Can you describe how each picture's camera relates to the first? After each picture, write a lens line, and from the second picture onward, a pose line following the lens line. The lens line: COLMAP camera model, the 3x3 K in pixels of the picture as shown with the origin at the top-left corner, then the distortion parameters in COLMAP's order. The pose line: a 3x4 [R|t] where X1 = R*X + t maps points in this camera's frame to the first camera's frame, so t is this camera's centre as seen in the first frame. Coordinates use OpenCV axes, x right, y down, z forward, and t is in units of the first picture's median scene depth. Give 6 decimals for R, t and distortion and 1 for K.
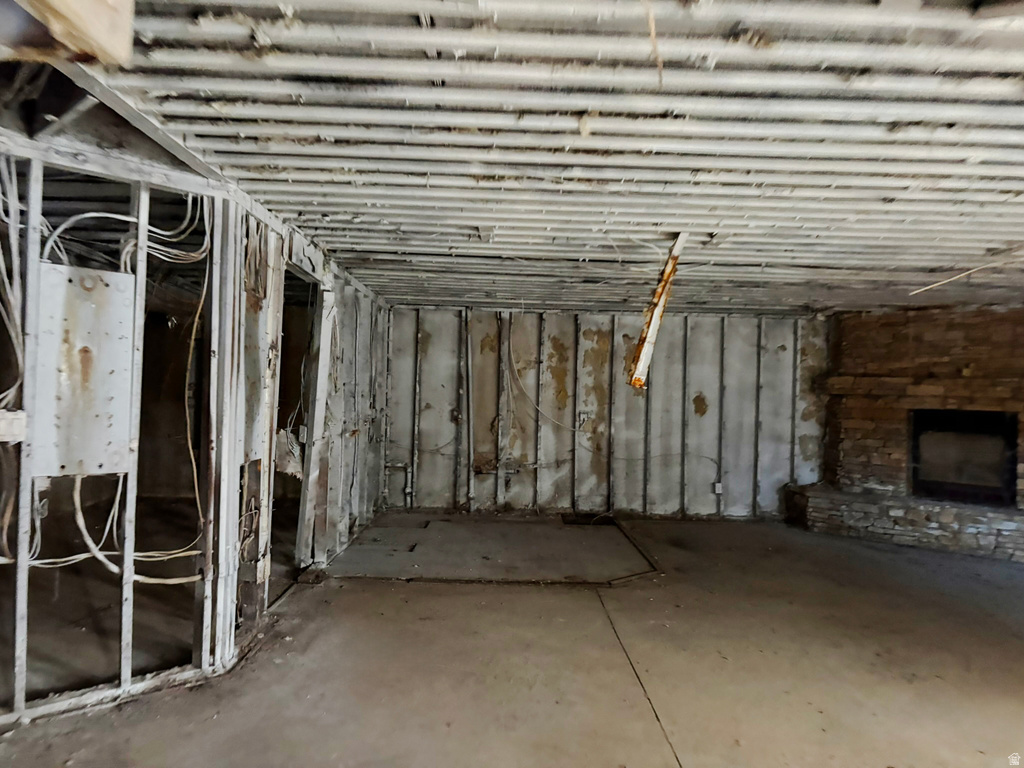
lens RADIAL K [[766.1, 0, 514.1], [0, 766.1, 385.3], [0, 0, 1]] dist [0.059499, -0.060707]
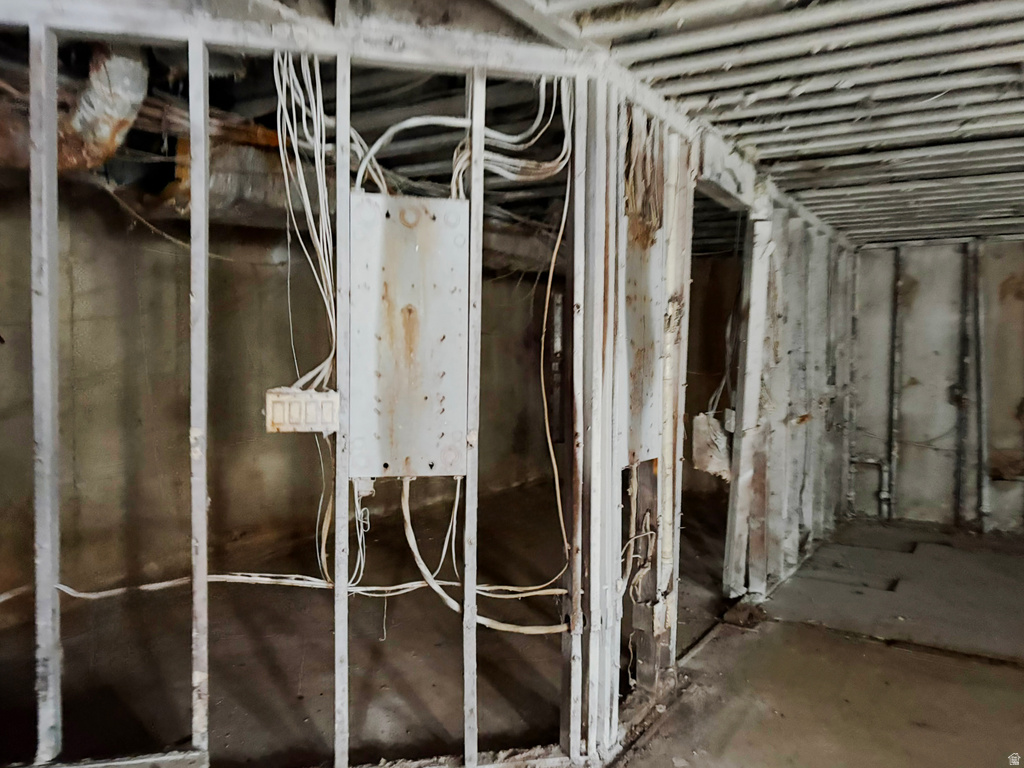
lens RADIAL K [[780.9, 0, 515.5], [0, 780.9, 387.7], [0, 0, 1]] dist [0.025958, -0.028250]
pose [[0.840421, 0.000415, -0.541934, -0.029624], [0.018997, 0.999363, 0.030226, 0.004087], [0.541601, -0.035698, 0.839877, 0.193525]]
